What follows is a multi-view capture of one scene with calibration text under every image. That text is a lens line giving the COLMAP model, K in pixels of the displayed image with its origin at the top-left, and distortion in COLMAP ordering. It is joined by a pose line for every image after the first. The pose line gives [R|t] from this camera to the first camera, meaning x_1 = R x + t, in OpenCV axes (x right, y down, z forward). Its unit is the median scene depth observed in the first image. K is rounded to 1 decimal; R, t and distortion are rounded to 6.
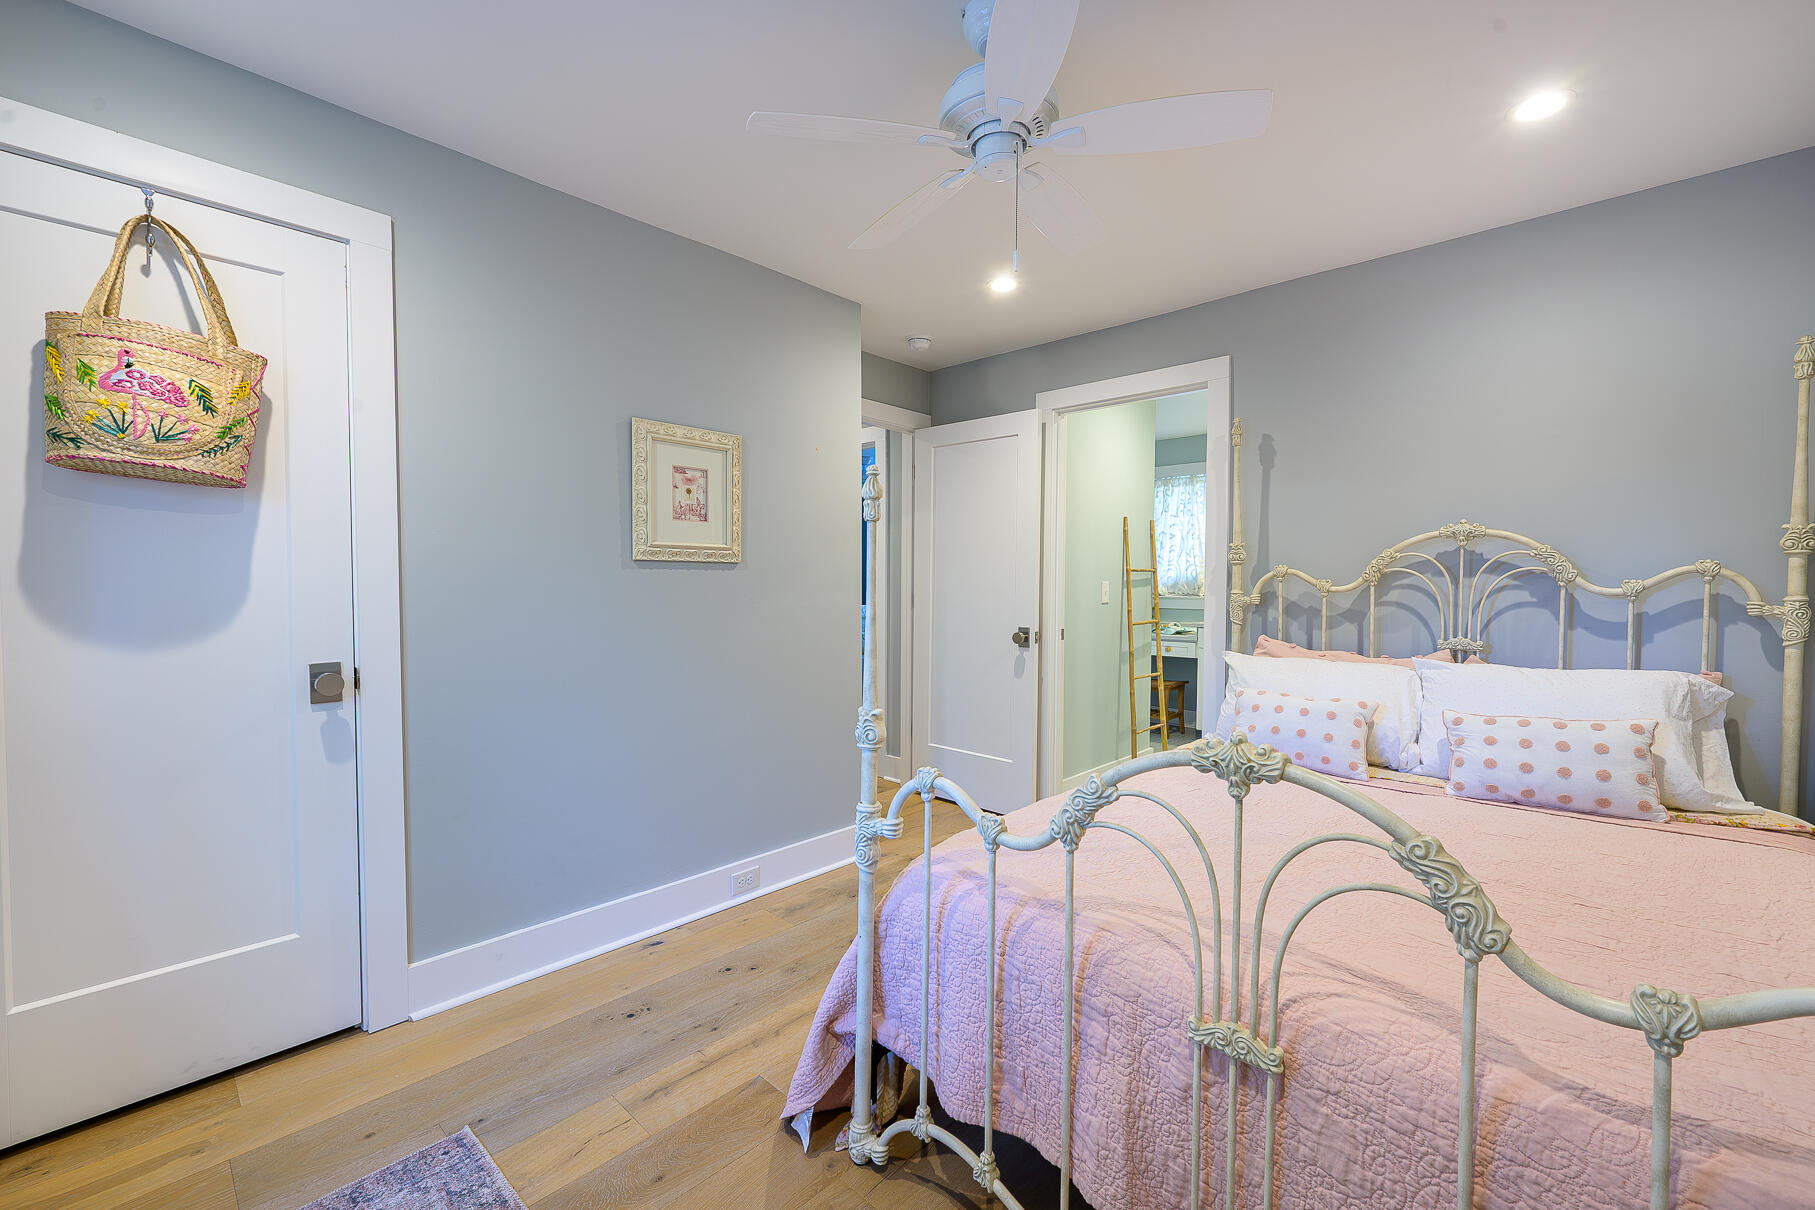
lens RADIAL K [[750.3, 0, 908.2], [0, 750.3, 600.3], [0, 0, 1]] dist [0.000063, -0.000229]
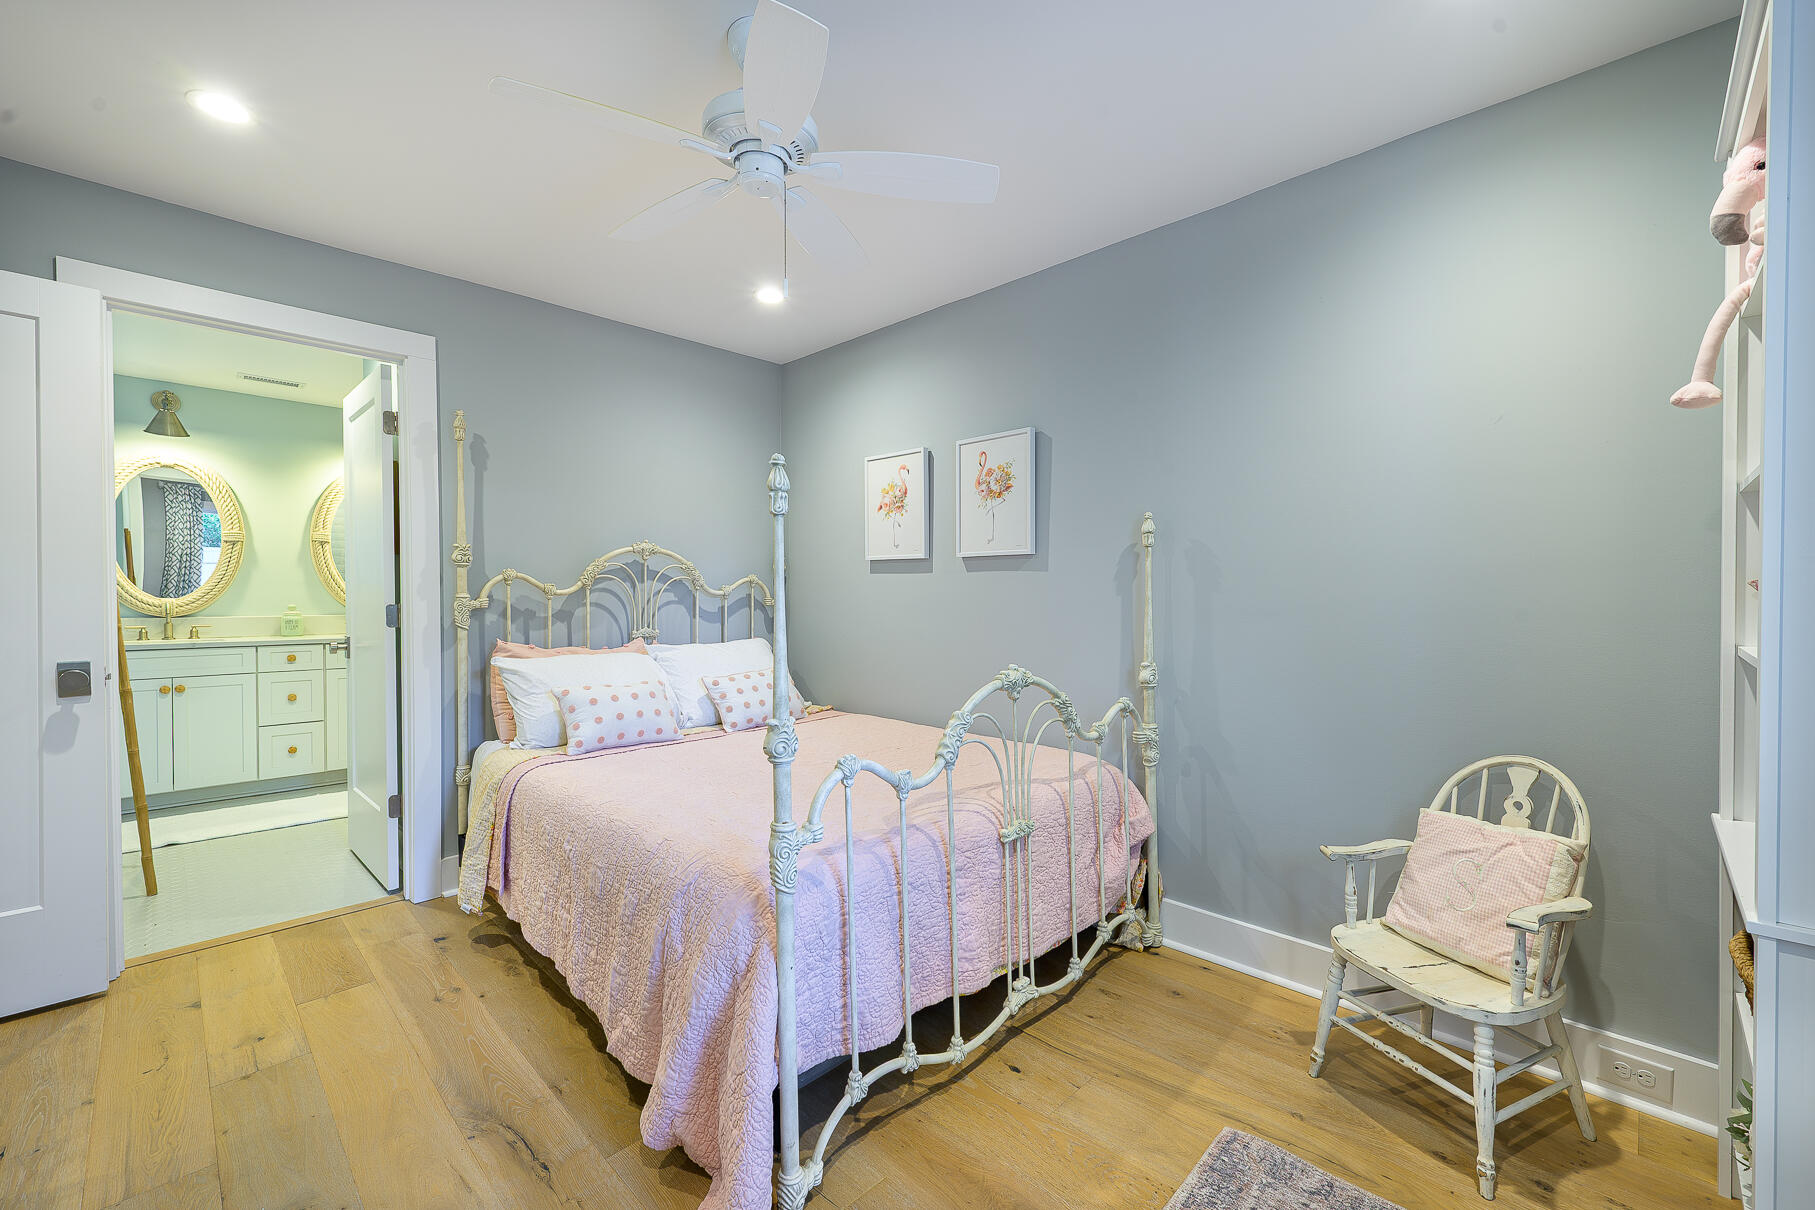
lens RADIAL K [[750.3, 0, 913.1], [0, 750.3, 598.6], [0, 0, 1]] dist [0.000063, -0.000229]
pose [[0.006963, -0.012286, 0.999900, -0.597101], [0.020591, 0.999714, 0.012141, -0.008791], [-0.999764, 0.020504, 0.007214, 0.512169]]
